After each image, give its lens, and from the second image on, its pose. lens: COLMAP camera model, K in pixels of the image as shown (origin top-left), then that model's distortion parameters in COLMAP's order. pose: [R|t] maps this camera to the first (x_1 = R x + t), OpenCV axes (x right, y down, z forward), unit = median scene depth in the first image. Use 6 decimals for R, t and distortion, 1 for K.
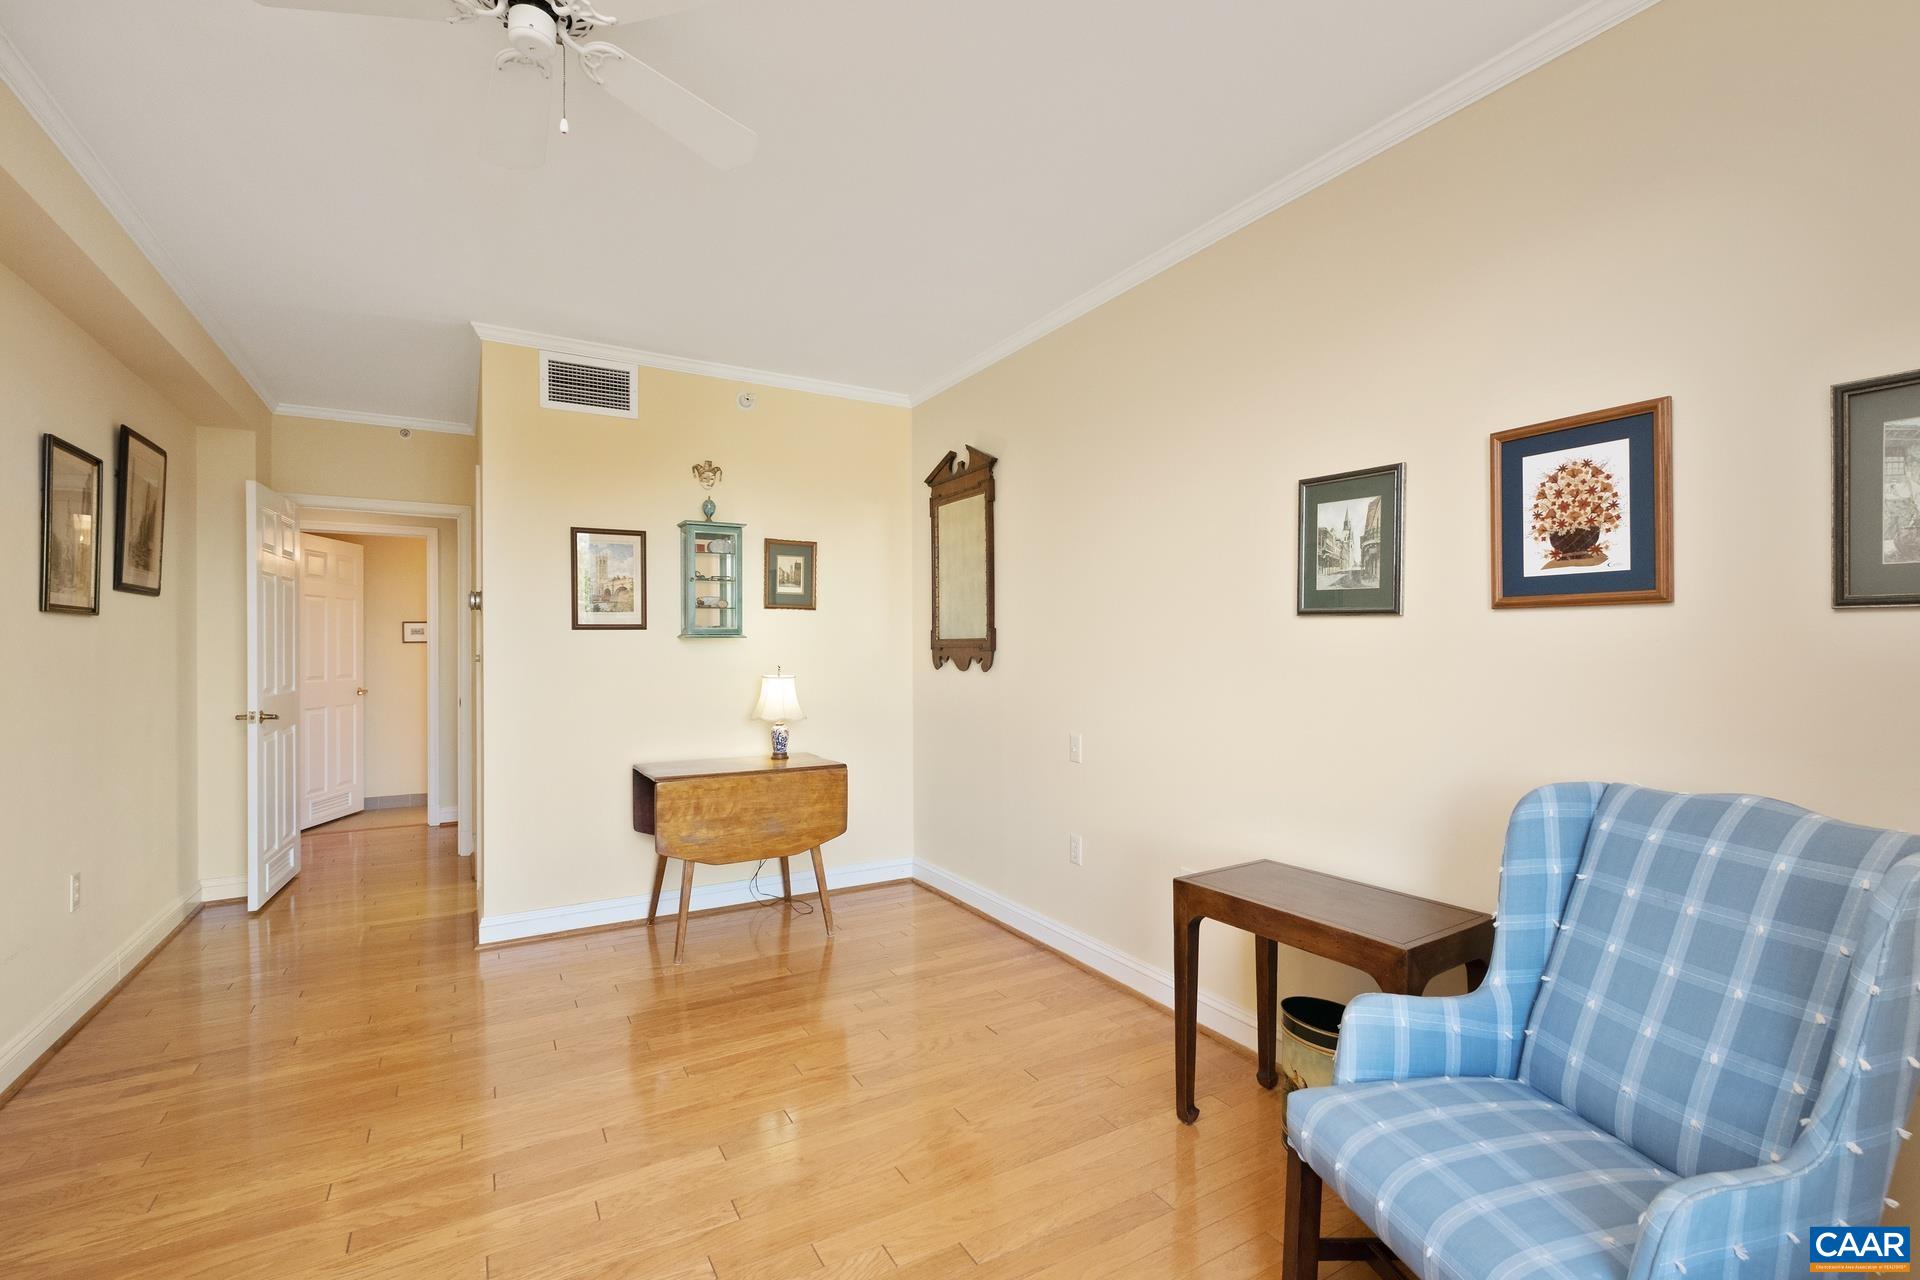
lens RADIAL K [[844.8, 0, 965.3], [0, 844.8, 635.8], [0, 0, 1]] dist [-0.001429, -0.000250]
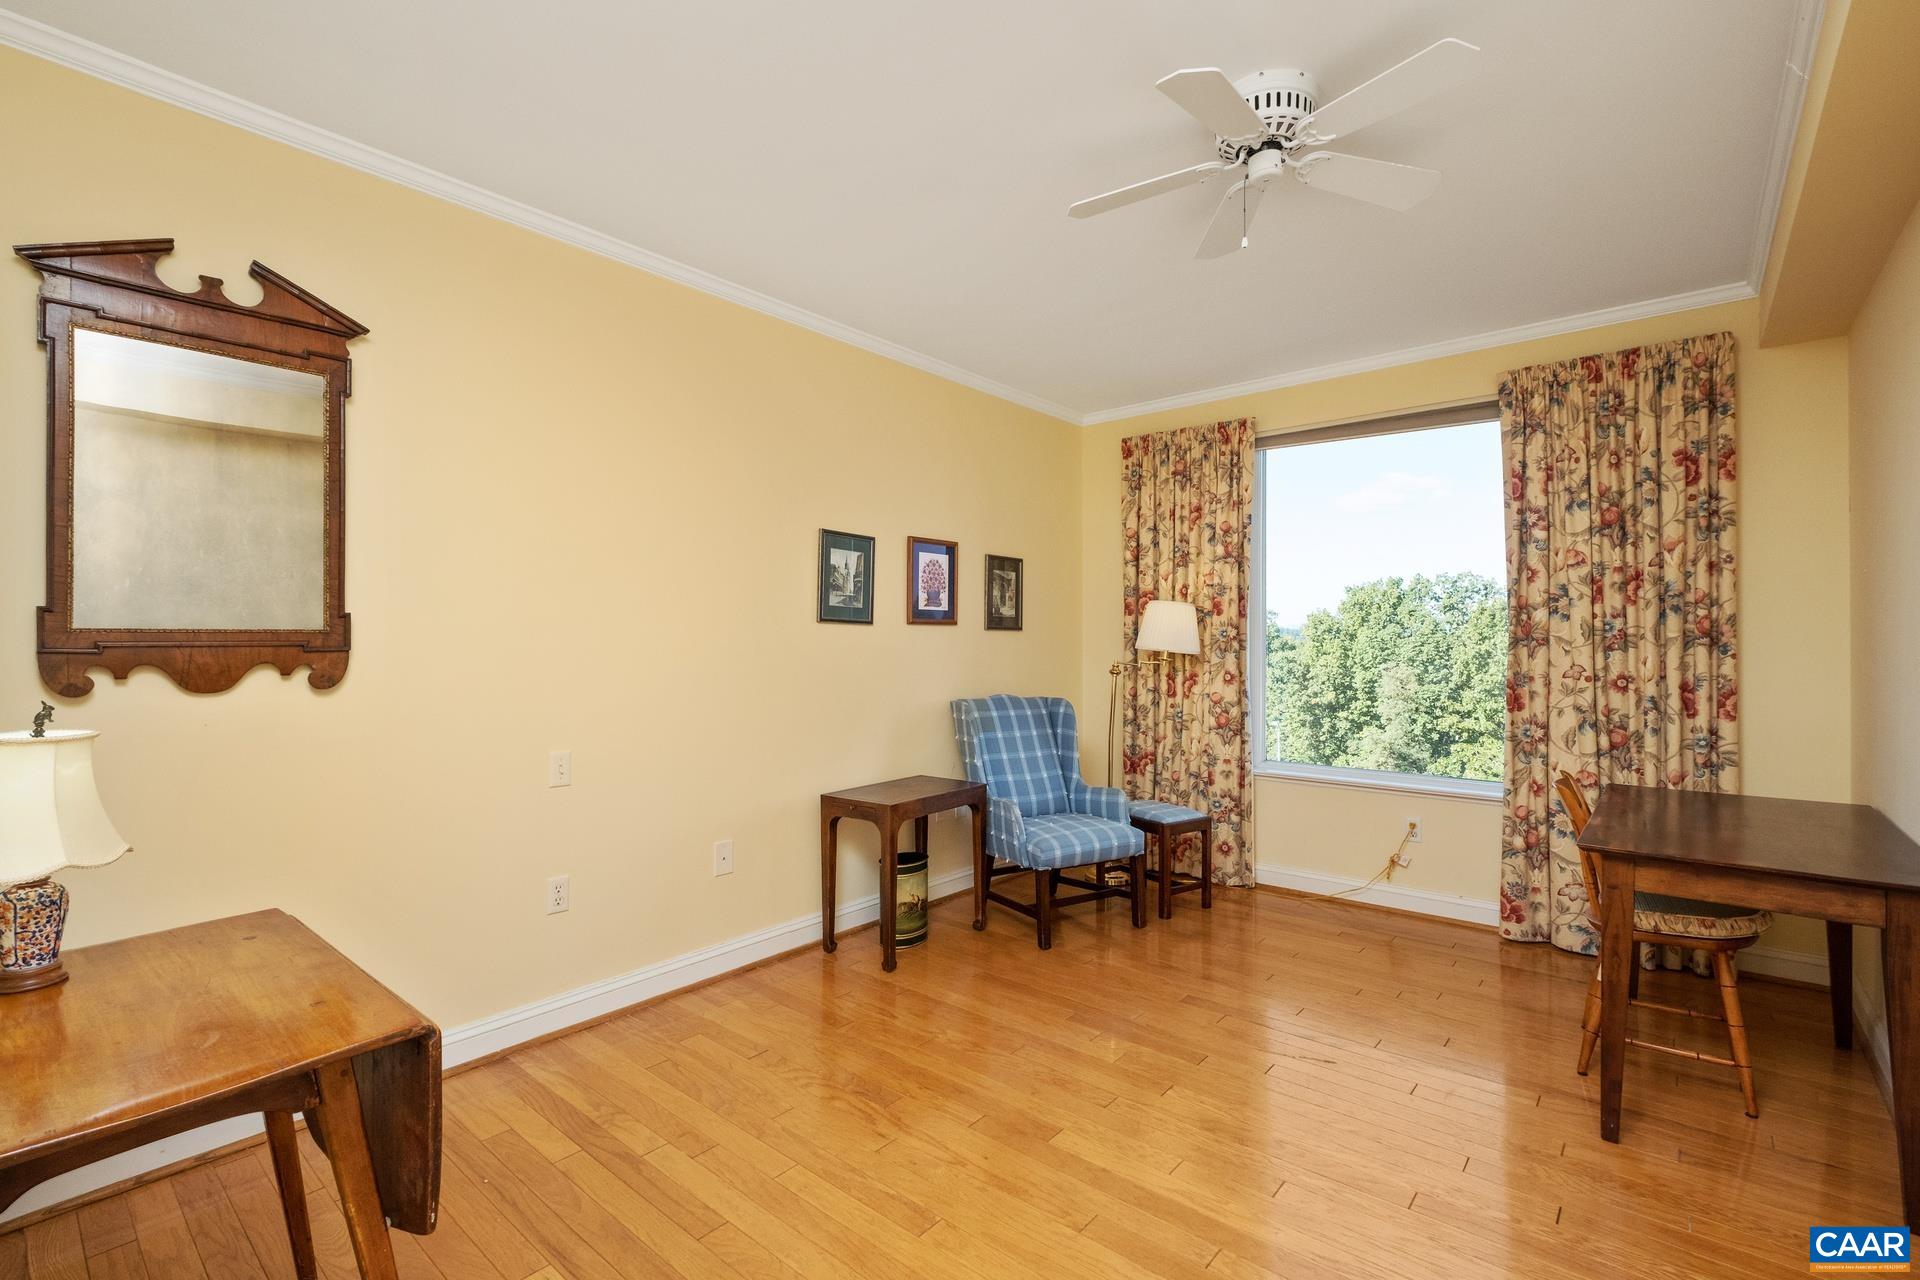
lens RADIAL K [[844.8, 0, 965.4], [0, 844.8, 645.0], [0, 0, 1]] dist [-0.001429, -0.000250]
pose [[-0.332751, 0.000069, 0.943015, -1.077373], [-0.007463, 0.999968, -0.002706, 0.018045], [-0.942985, -0.007938, -0.332740, 1.281202]]
